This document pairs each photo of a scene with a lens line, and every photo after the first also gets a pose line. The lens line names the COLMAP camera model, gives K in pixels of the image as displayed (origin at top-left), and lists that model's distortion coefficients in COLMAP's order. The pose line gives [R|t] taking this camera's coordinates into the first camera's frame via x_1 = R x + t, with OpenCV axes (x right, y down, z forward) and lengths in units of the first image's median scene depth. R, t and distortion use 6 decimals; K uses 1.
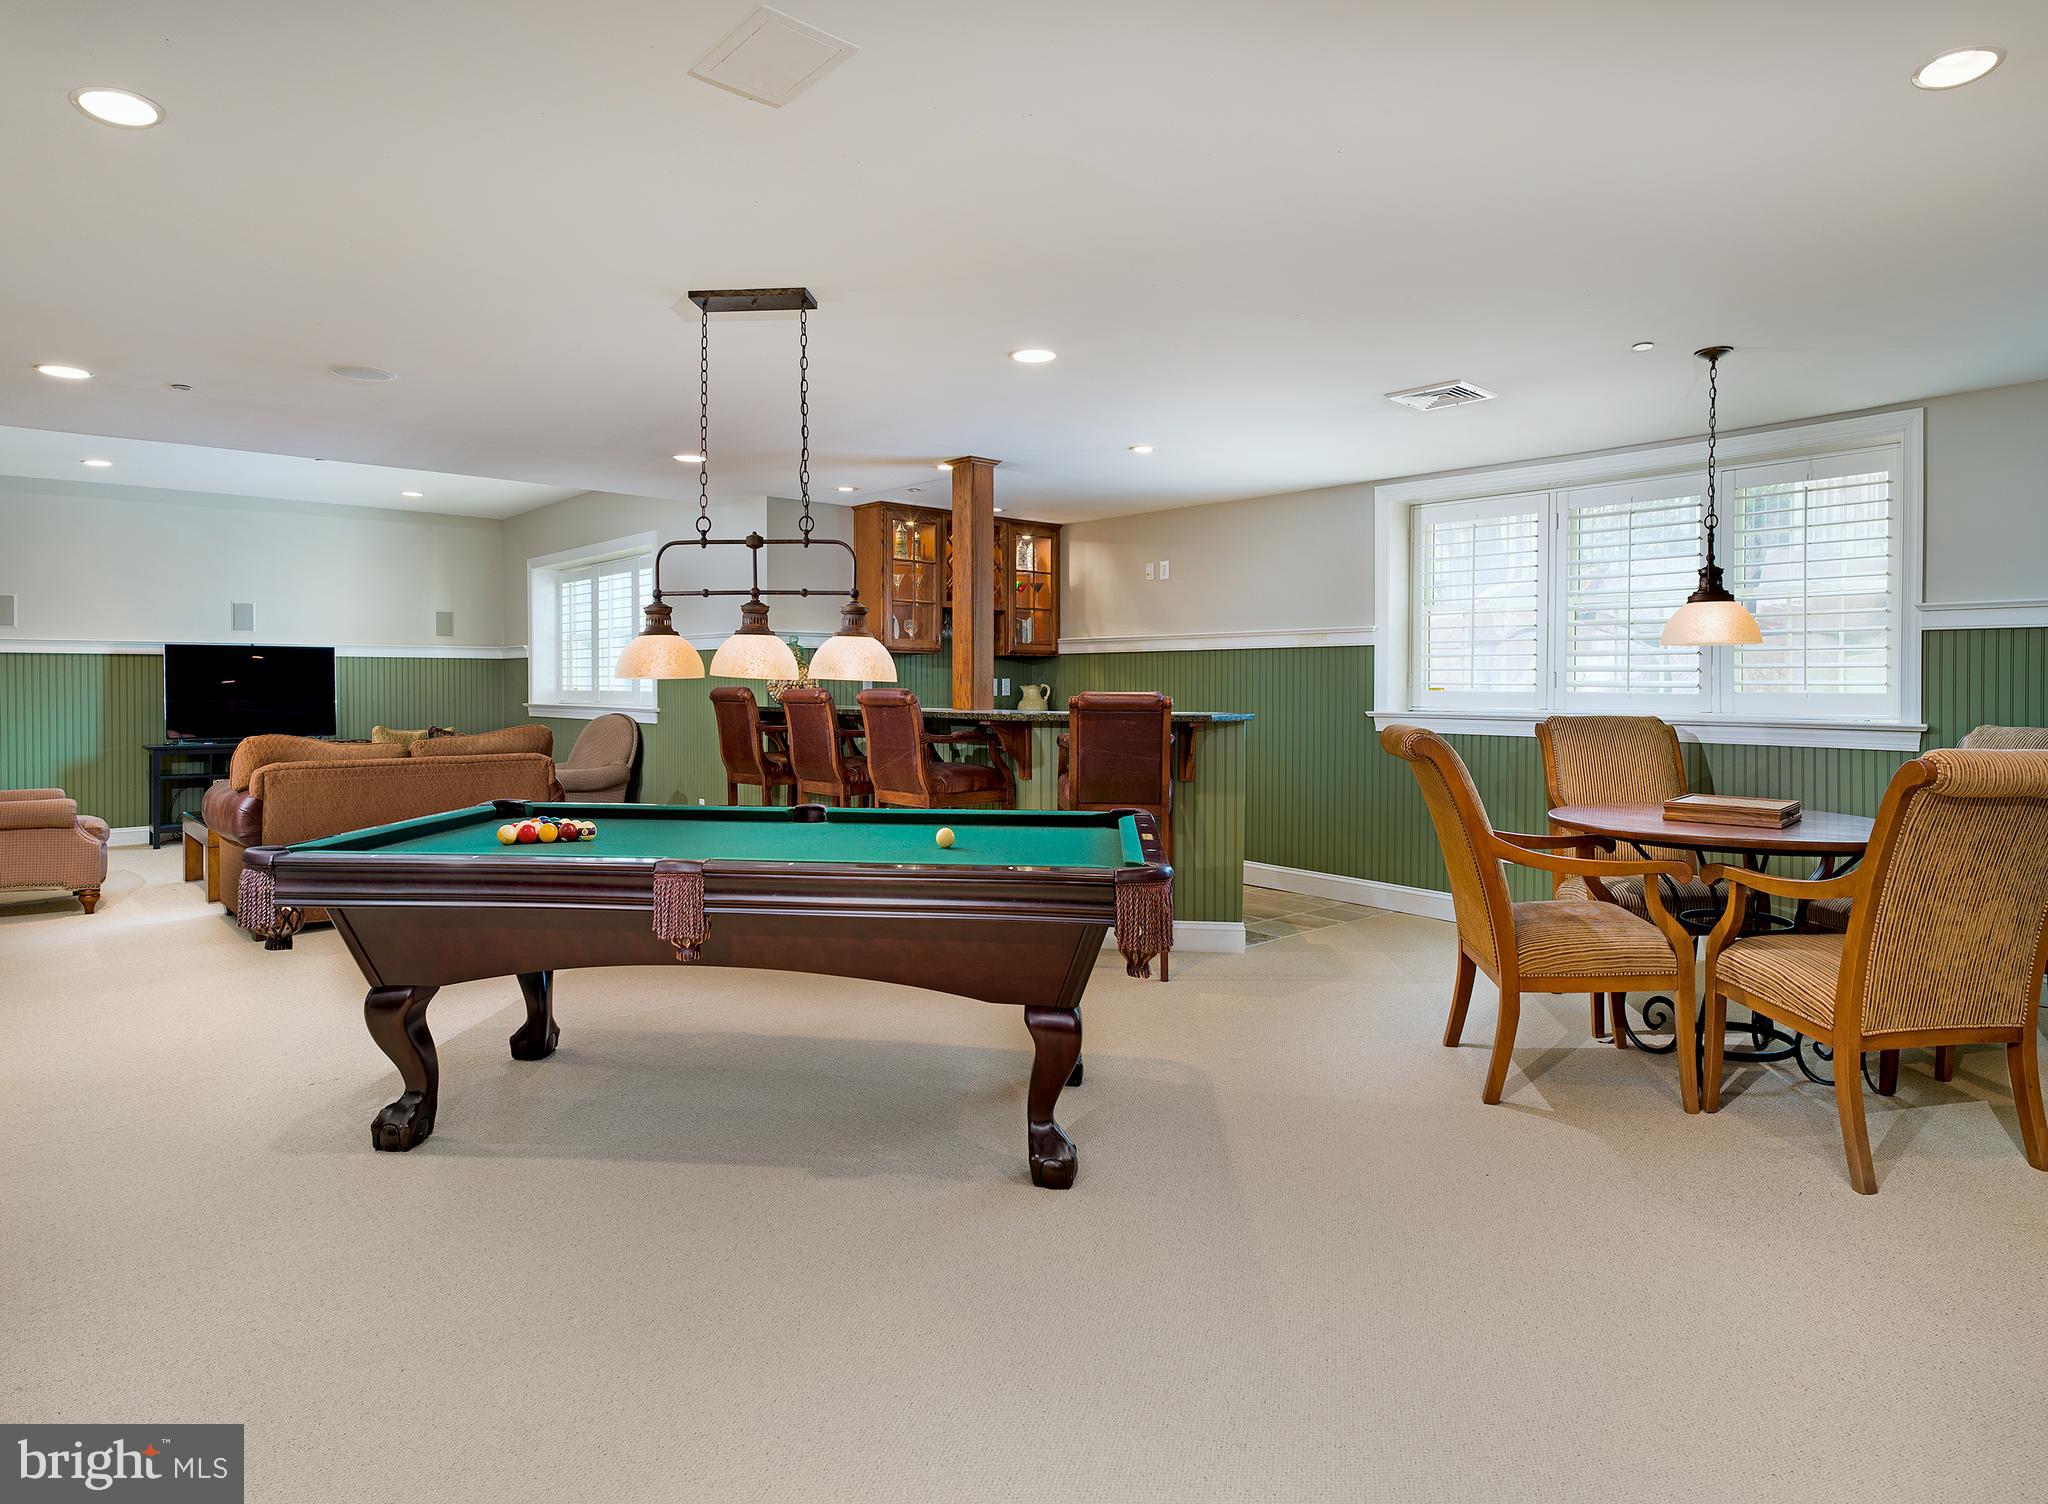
lens RADIAL K [[1083.2, 0, 1141.9], [0, 1083.2, 724.4], [0, 0, 1]] dist [0.001481, -0.017694]
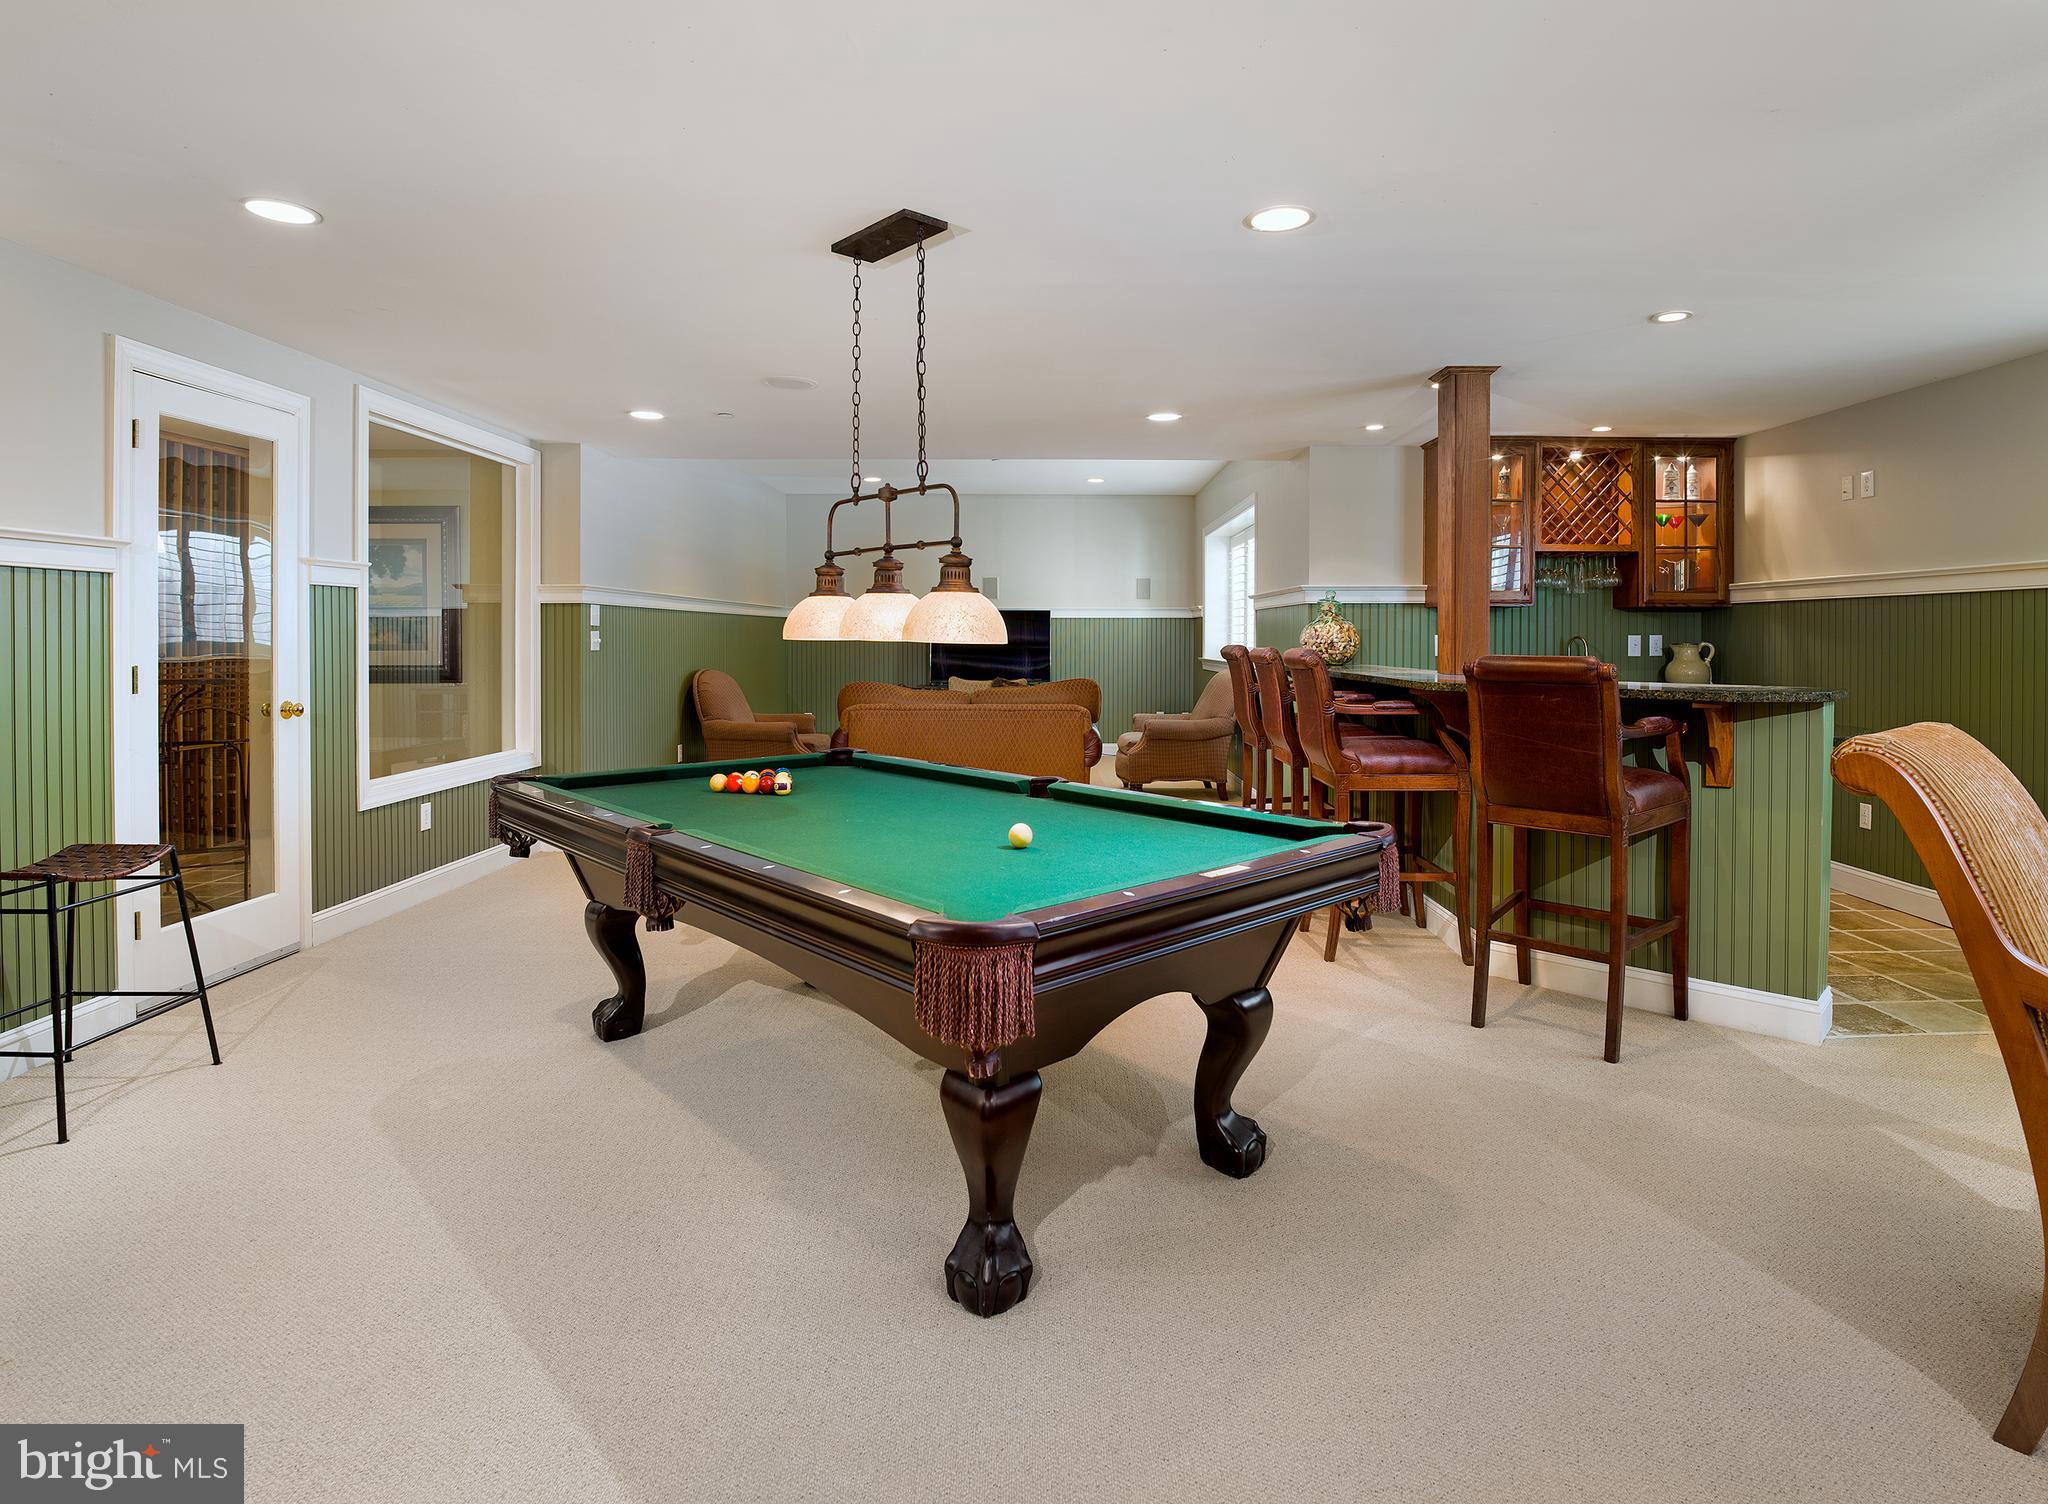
lens RADIAL K [[1056.5, 0, 1160.0], [0, 1056.5, 672.2], [0, 0, 1]] dist [0.000776, -0.015502]
pose [[0.724282, 0.026249, -0.689004, 0.163368], [-0.029545, 0.999539, 0.007022, -0.009770], [0.688870, 0.015271, 0.724724, 0.179720]]
